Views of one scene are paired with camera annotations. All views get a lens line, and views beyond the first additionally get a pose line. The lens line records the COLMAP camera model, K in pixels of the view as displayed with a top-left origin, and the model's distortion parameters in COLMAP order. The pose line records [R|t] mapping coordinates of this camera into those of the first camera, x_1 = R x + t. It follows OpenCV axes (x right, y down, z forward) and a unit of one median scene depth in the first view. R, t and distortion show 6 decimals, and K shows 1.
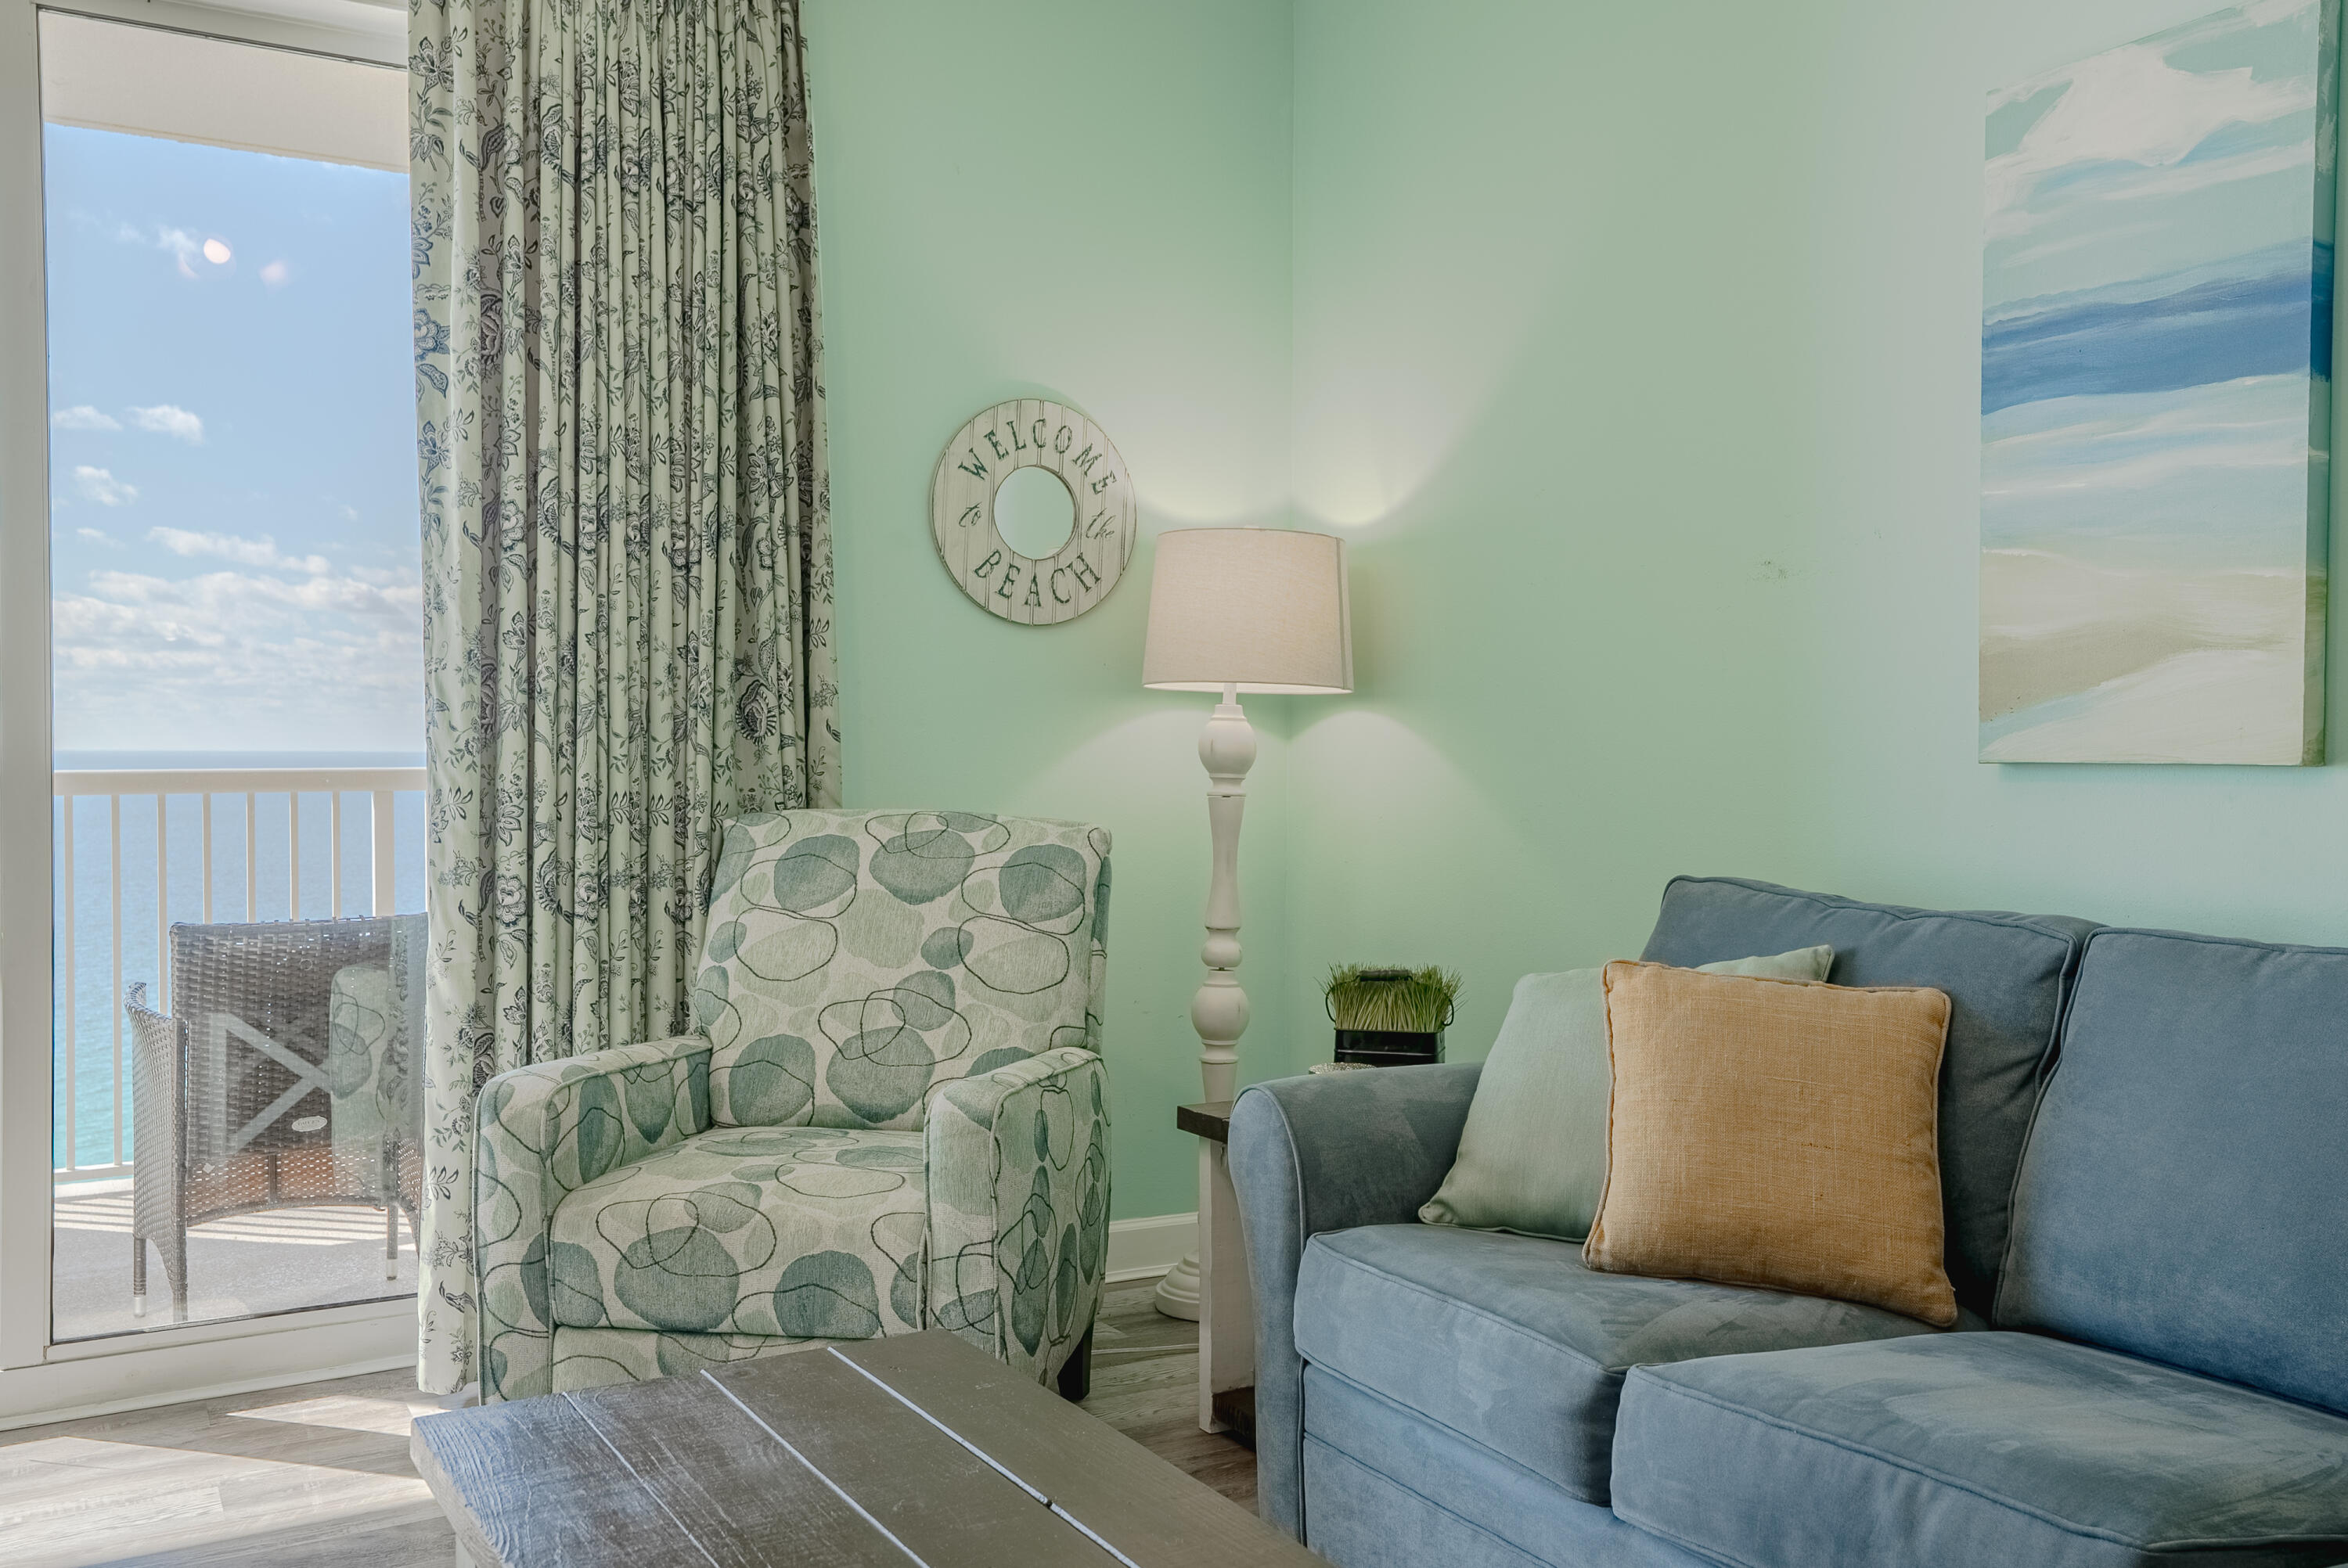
lens RADIAL K [[1969.8, 0, 1165.6], [0, 1969.8, 789.2], [0, 0, 1]] dist [0.005755, 0.034610]
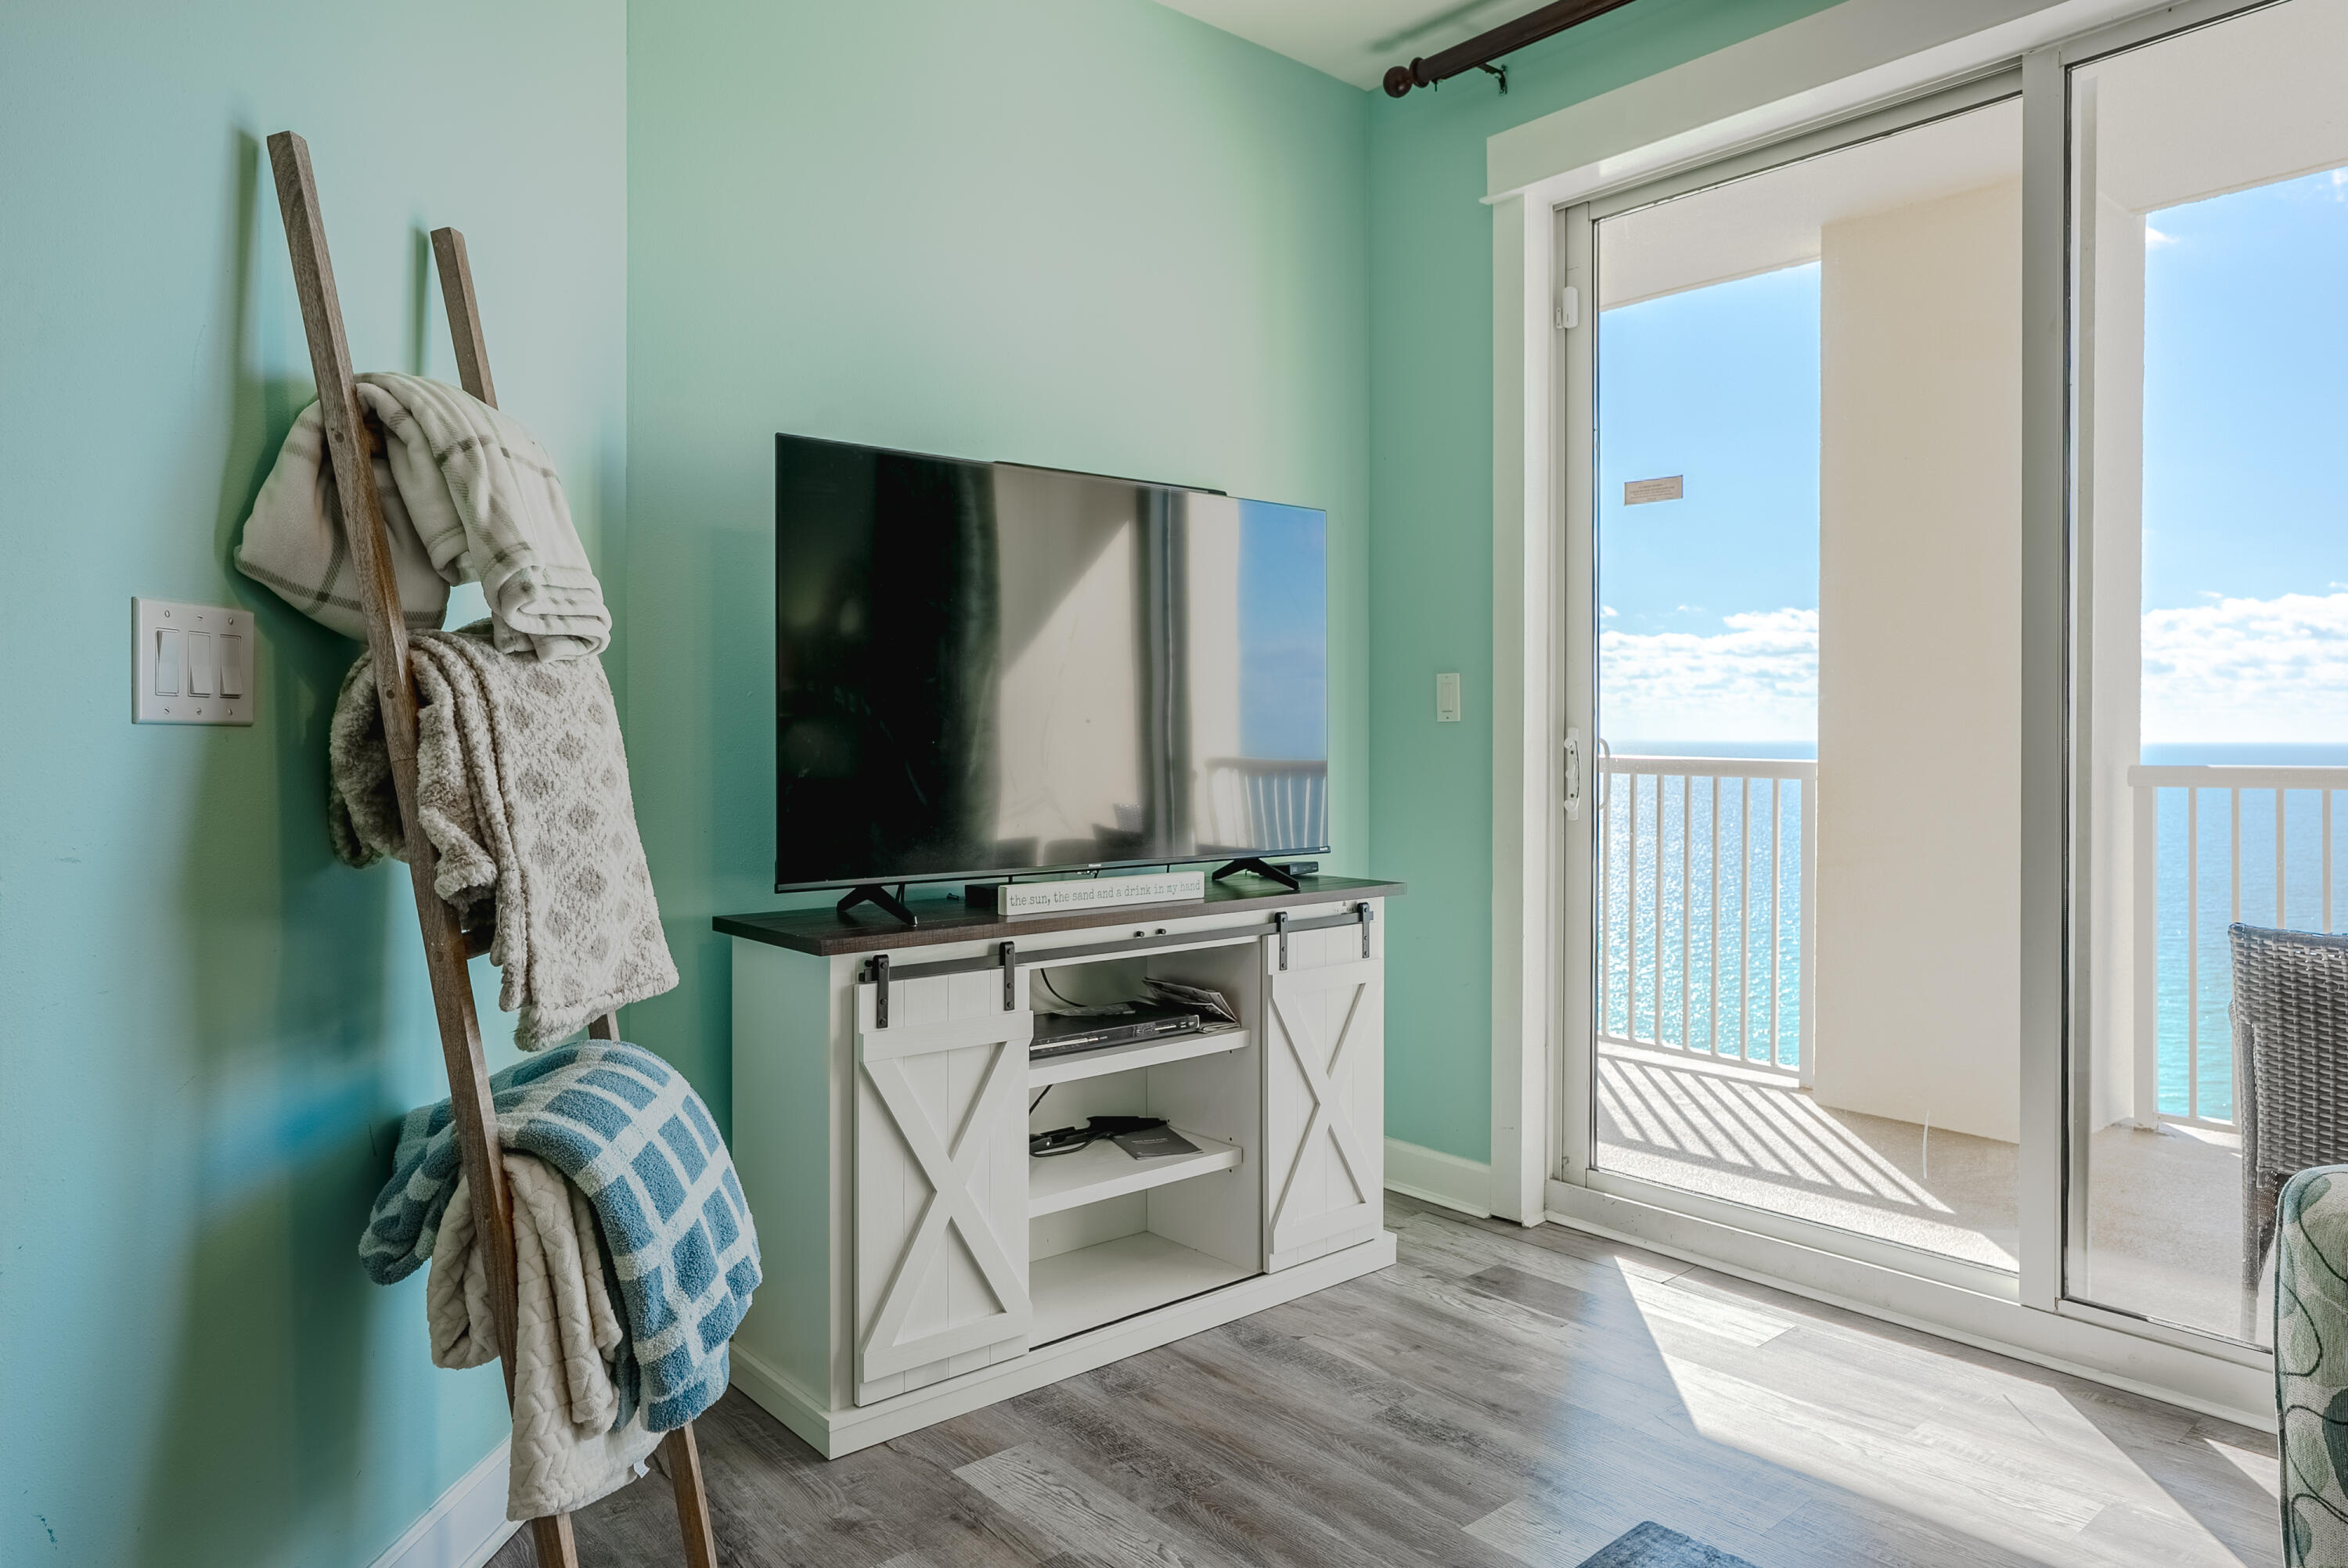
lens RADIAL K [[1474.5, 0, 1175.2], [0, 1474.5, 785.6], [0, 0, 1]] dist [-0.001524, -0.000085]
pose [[0.208156, 0.037159, -0.977390, 0.113275], [-0.031663, 0.999010, 0.031238, -0.006341], [0.977583, 0.024445, 0.209126, 0.389820]]
